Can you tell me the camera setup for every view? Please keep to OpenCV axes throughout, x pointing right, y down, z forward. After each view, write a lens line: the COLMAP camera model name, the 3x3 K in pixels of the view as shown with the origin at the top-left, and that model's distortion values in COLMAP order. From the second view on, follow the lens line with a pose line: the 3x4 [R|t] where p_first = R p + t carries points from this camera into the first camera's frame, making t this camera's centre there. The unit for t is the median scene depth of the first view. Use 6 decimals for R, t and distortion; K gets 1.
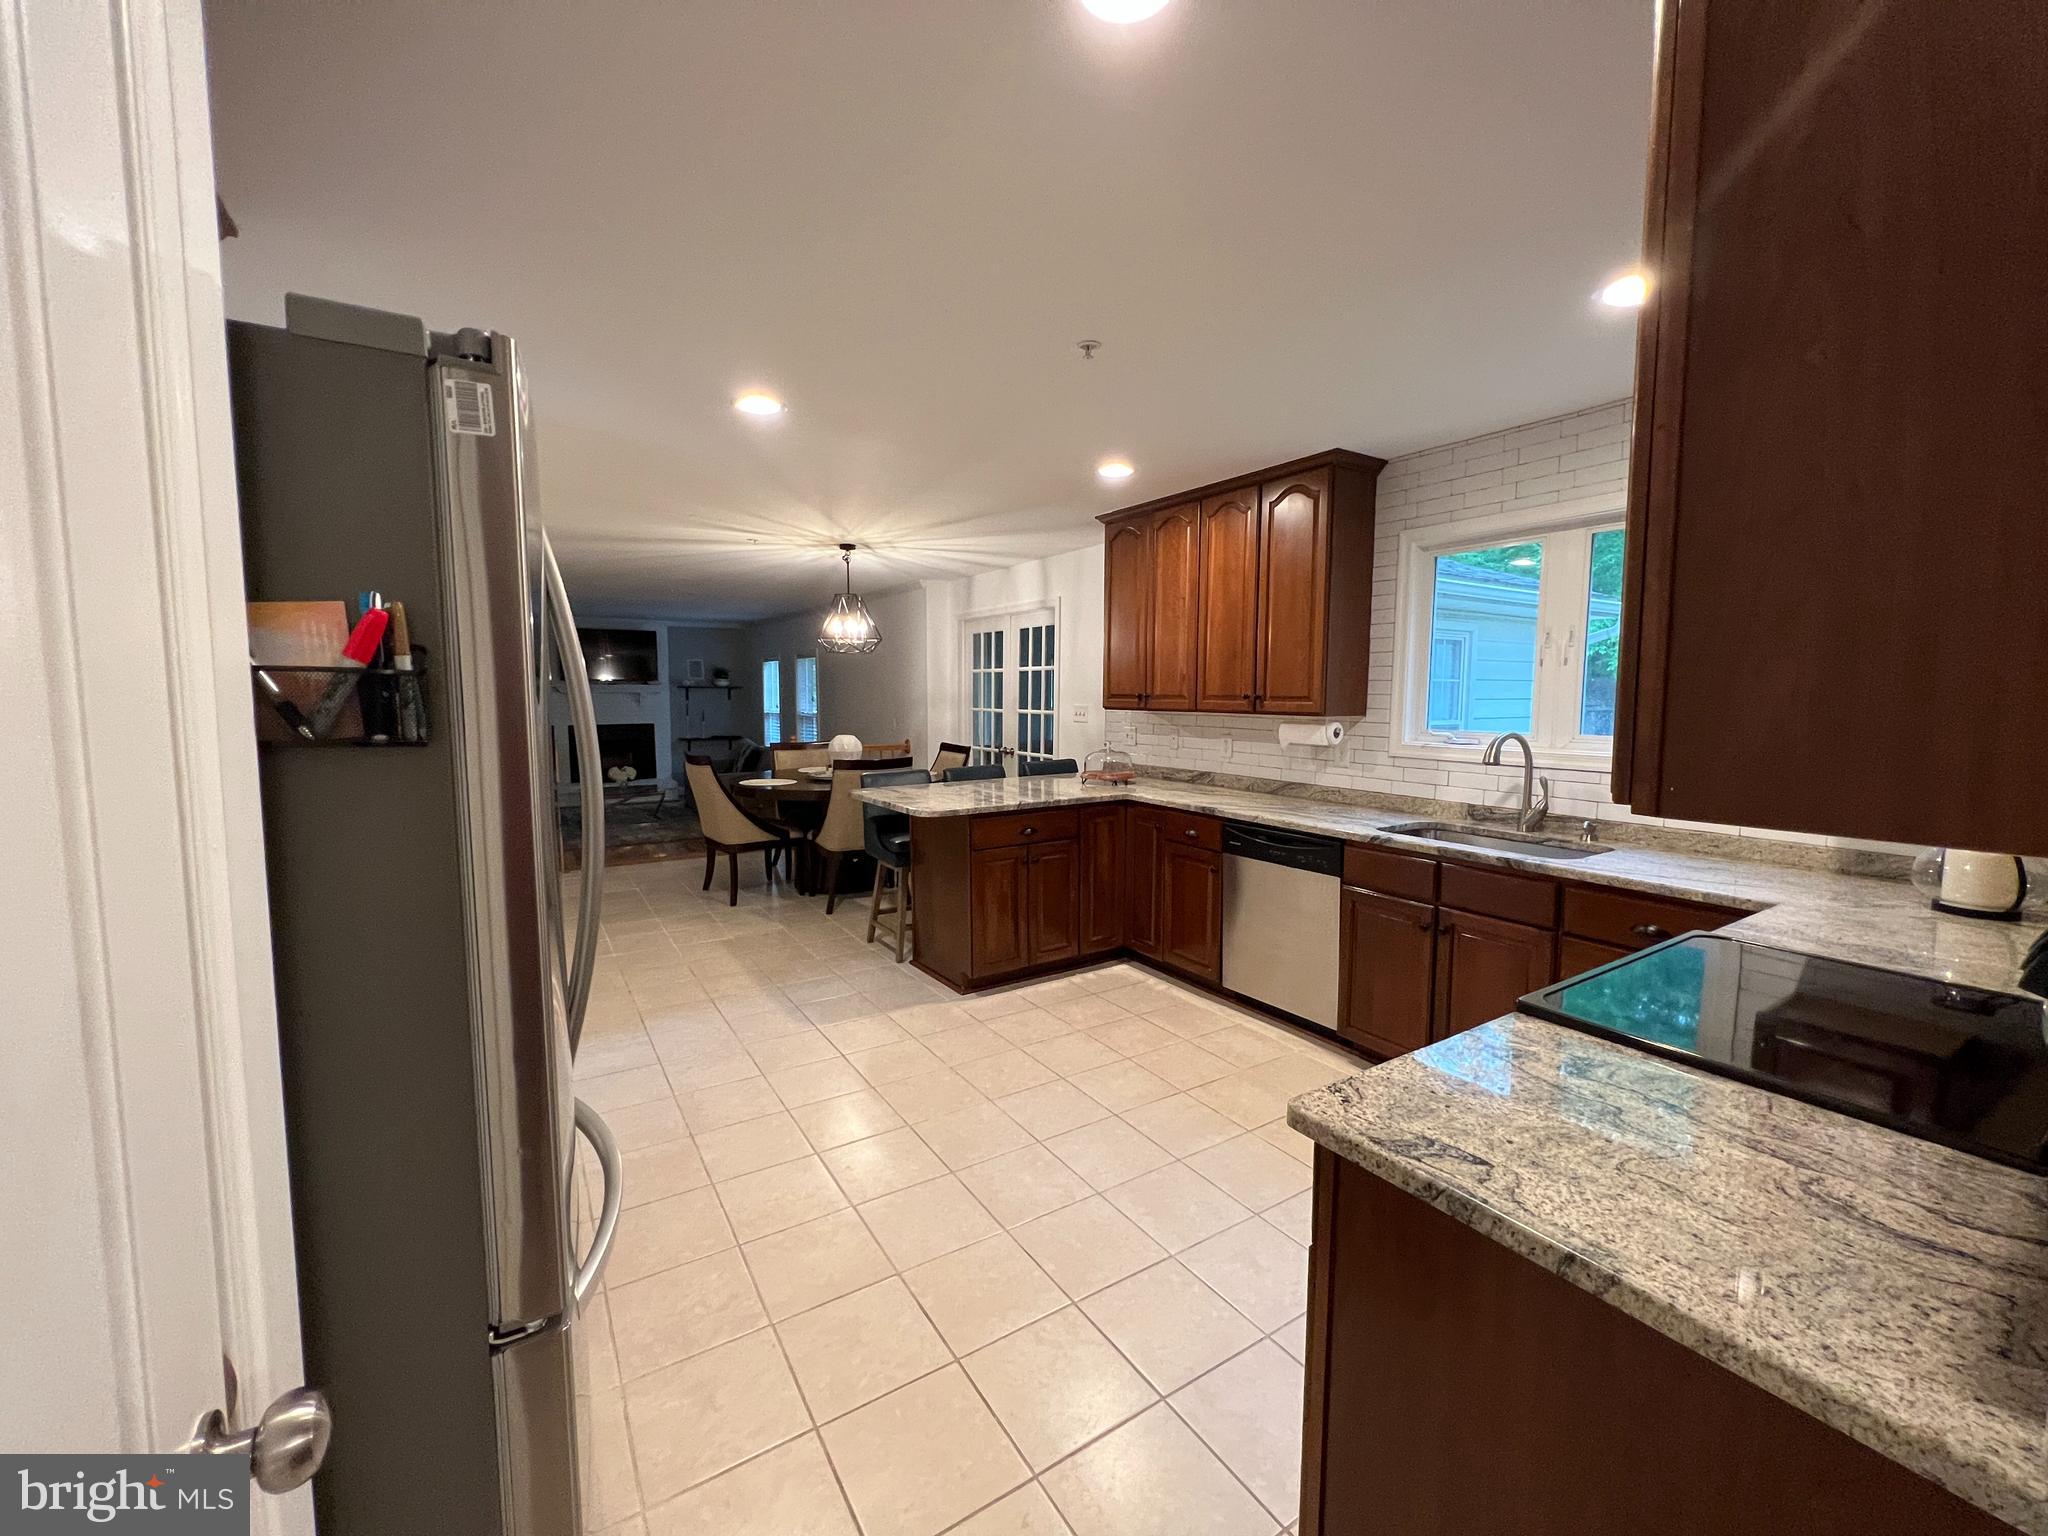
lens RADIAL K [[821.0, 0, 1026.8], [0, 821.0, 763.1], [0, 0, 1]] dist [-0.001559, 0.001228]
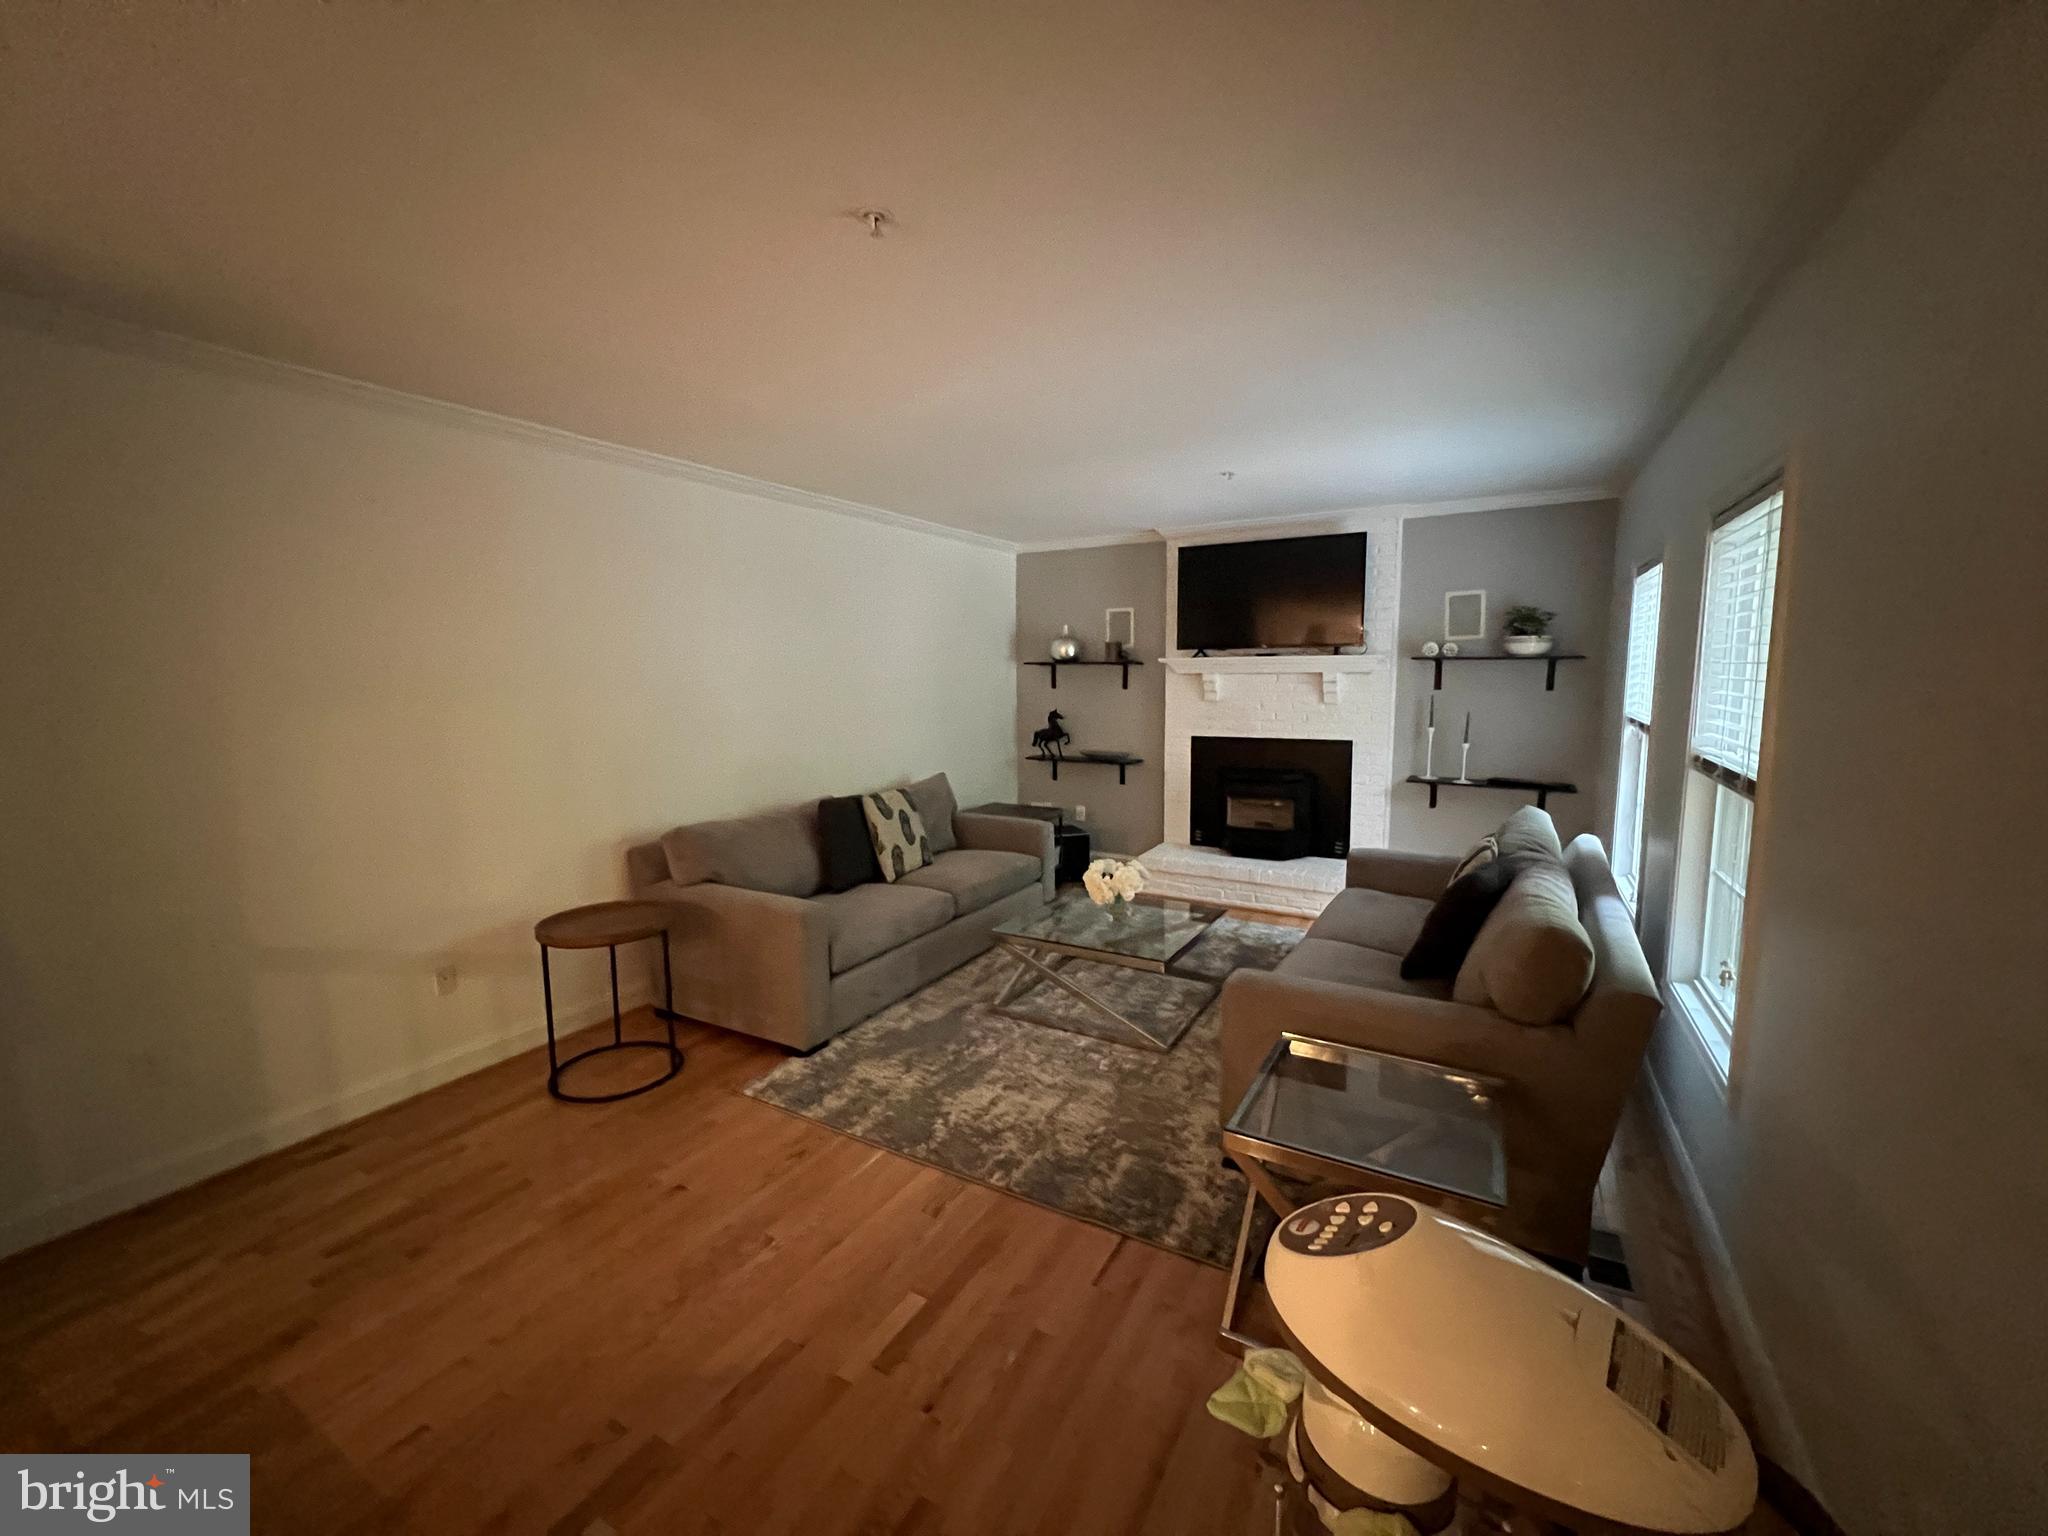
lens RADIAL K [[821.0, 0, 1011.2], [0, 821.0, 760.7], [0, 0, 1]] dist [-0.001559, 0.001228]
pose [[0.450331, 0.092377, -0.888070, -0.429035], [-0.068224, 0.995286, 0.068934, -0.175772], [0.890251, 0.029544, 0.454510, 1.981866]]
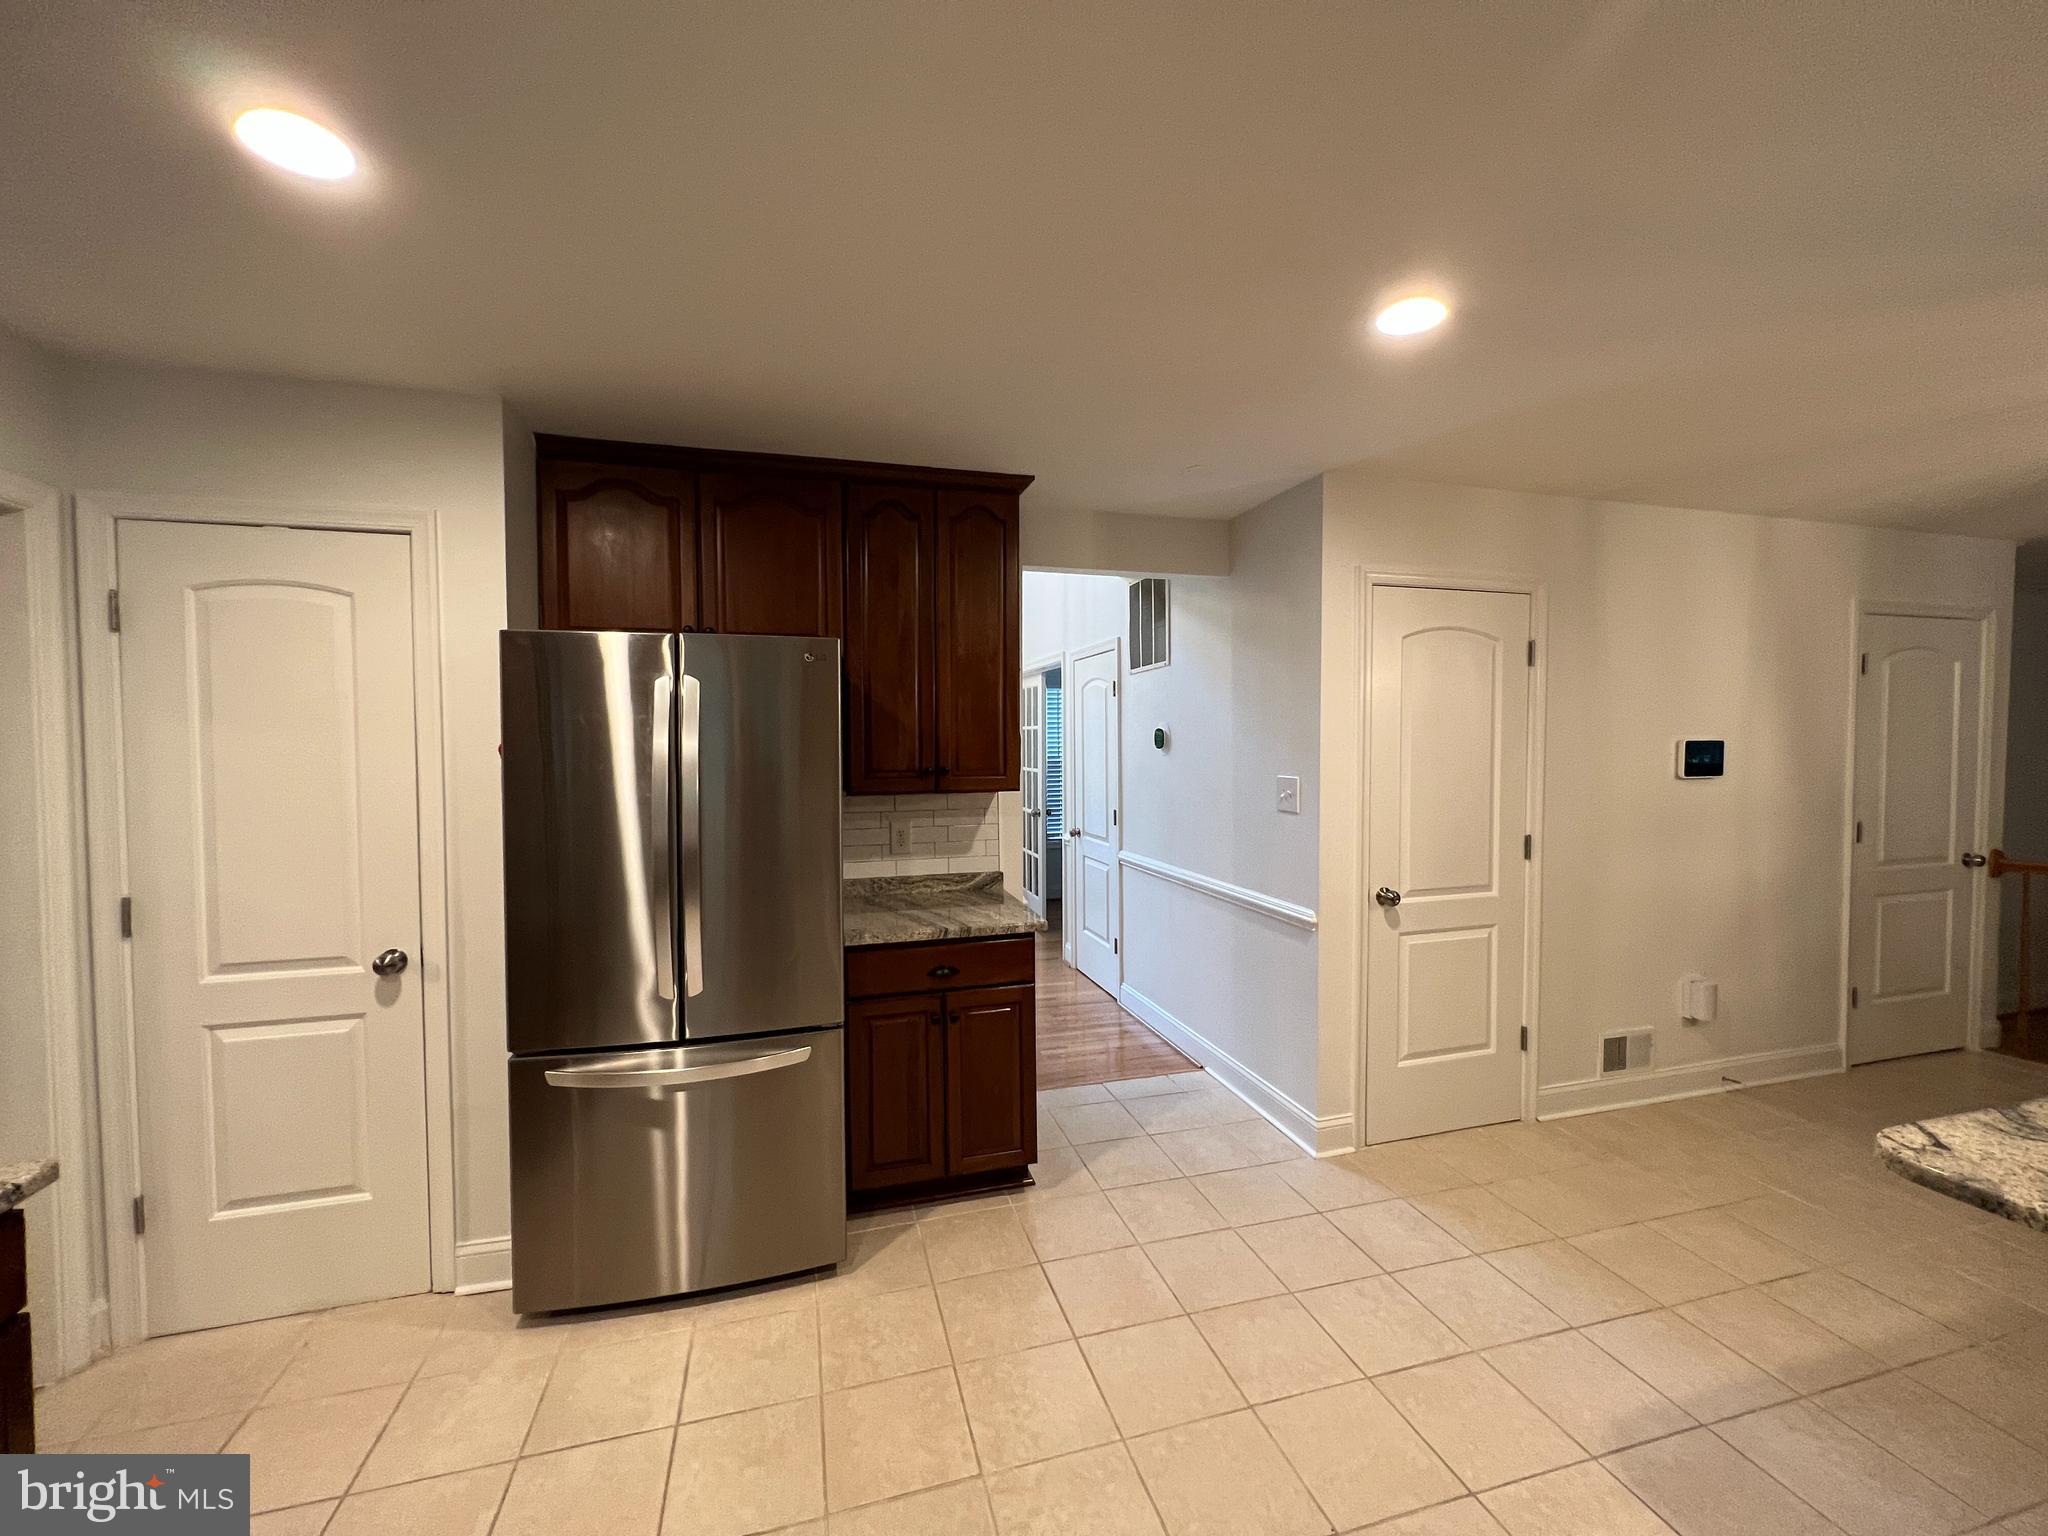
lens RADIAL K [[821.0, 0, 1024.1], [0, 821.0, 765.6], [0, 0, 1]] dist [-0.001559, 0.001228]
pose [[-0.285253, 0.024741, -0.958133, 0.268865], [-0.078913, 0.995667, 0.049204, -0.076690], [0.955198, 0.089644, -0.282064, 0.685584]]
